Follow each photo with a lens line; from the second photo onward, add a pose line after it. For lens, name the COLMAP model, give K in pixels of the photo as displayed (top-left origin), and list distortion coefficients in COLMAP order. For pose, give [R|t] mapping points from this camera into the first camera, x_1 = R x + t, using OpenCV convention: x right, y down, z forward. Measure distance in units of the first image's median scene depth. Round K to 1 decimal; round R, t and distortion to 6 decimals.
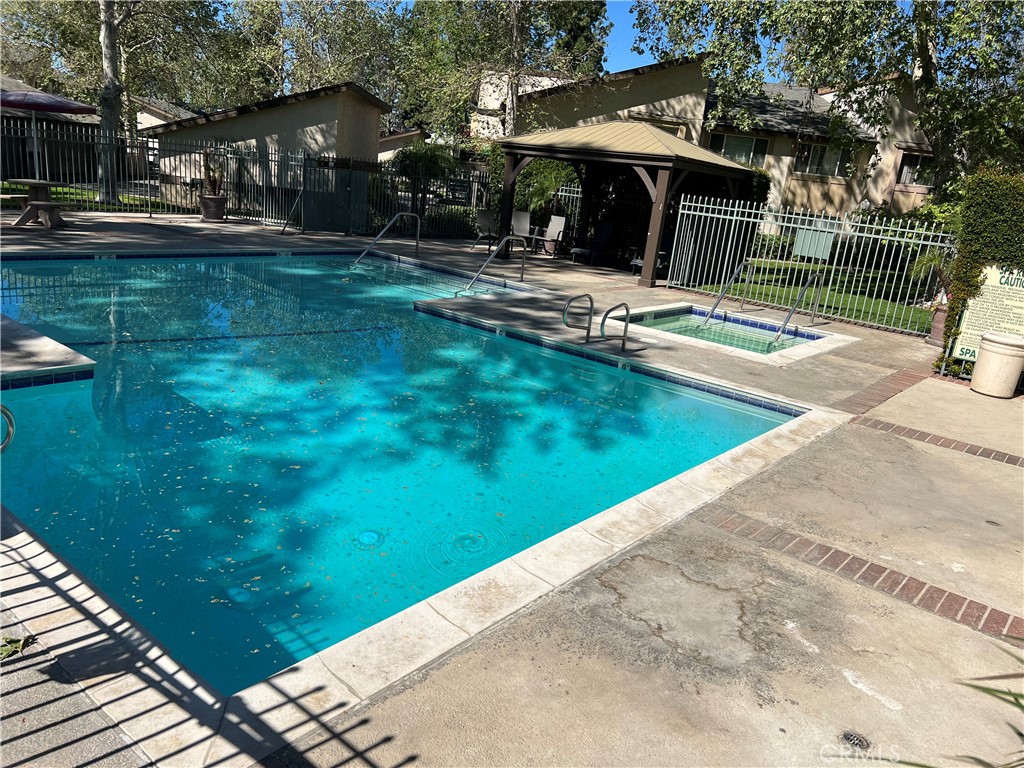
lens RADIAL K [[764.9, 0, 512.0], [0, 764.9, 384.0], [0, 0, 1]] dist [-0.000521, -0.002412]
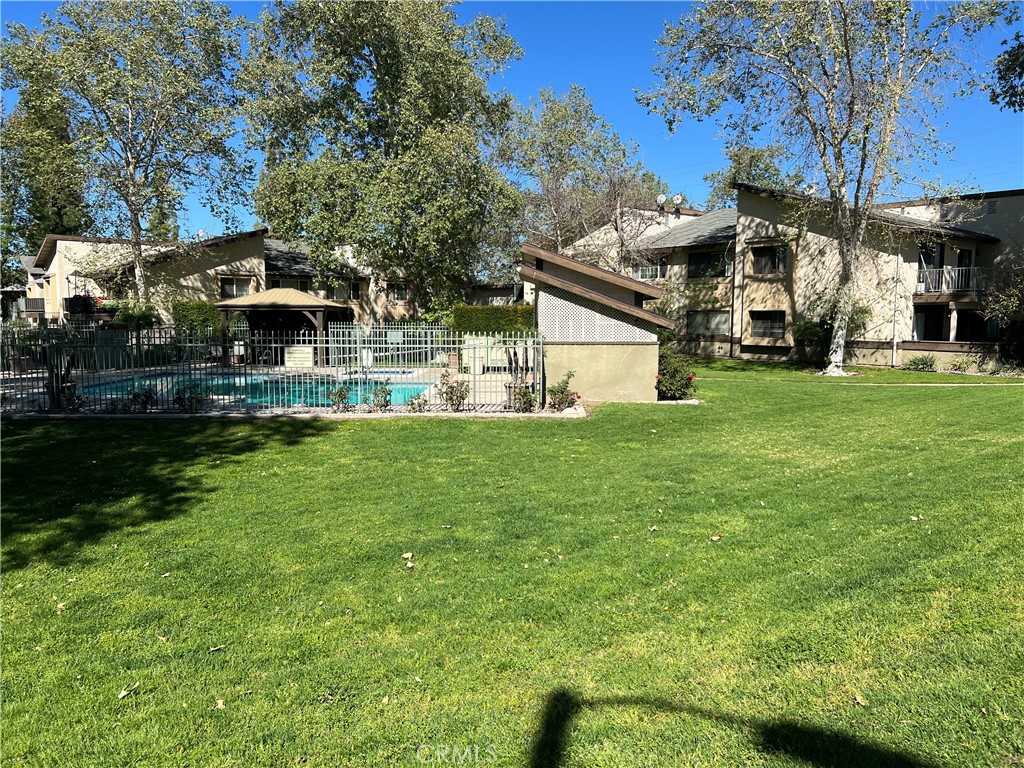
lens RADIAL K [[764.9, 0, 512.0], [0, 764.9, 384.0], [0, 0, 1]] dist [-0.000521, -0.002412]
pose [[0.773840, -0.153114, 0.614596, -0.351537], [0.240637, 0.968654, -0.061667, 0.082627], [-0.585889, 0.195615, 0.786428, -0.452996]]
